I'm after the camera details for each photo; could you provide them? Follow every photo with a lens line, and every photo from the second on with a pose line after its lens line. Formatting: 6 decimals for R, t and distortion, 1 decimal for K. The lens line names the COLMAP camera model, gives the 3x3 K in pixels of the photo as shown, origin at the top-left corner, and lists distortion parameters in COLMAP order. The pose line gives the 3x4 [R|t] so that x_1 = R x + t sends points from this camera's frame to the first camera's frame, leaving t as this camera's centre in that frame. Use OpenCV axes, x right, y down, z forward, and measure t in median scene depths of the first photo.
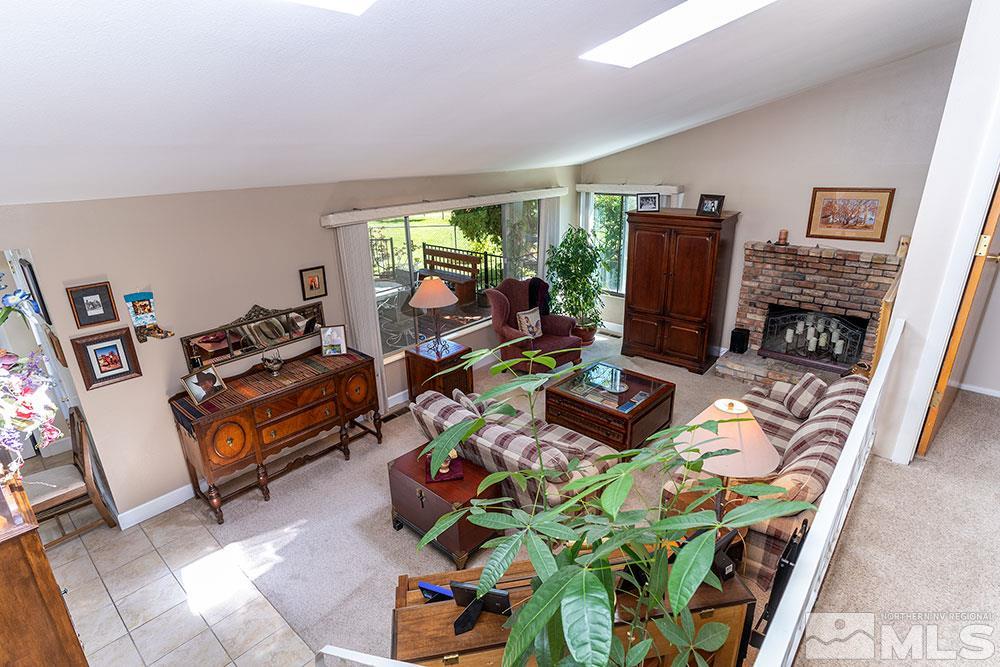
lens RADIAL K [[512.8, 0, 499.3], [0, 512.8, 333.0], [0, 0, 1]] dist [0.000096, -0.000031]
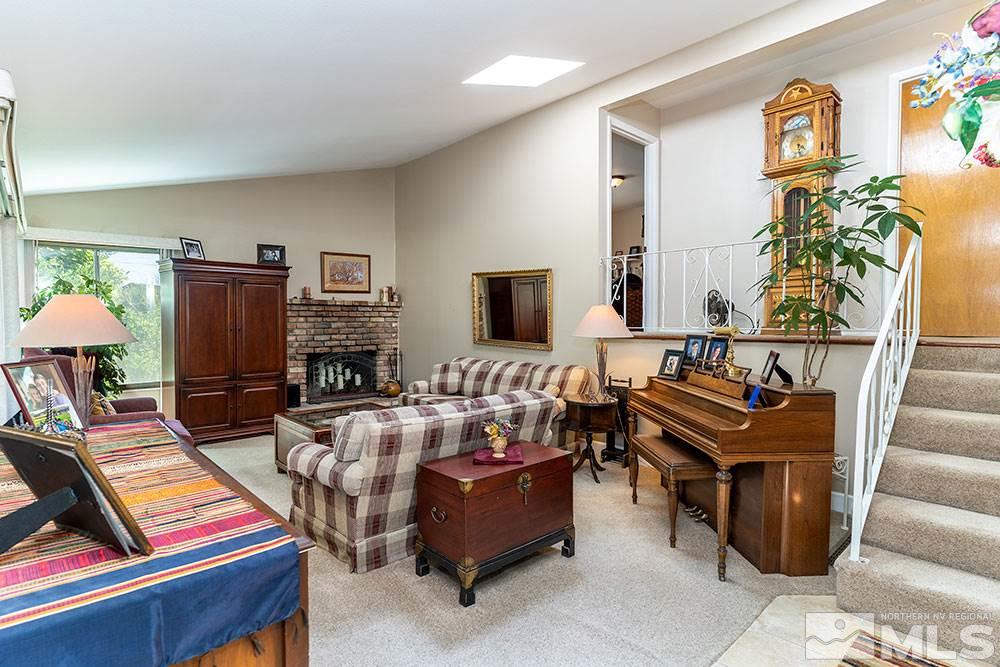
lens RADIAL K [[512.8, 0, 499.9], [0, 512.8, 337.4], [0, 0, 1]] dist [0.000096, -0.000031]
pose [[0.086100, -0.008860, 0.996247, -0.536819], [0.337305, 0.941166, -0.020782, 0.072197], [-0.937450, 0.337828, 0.084023, 0.539477]]
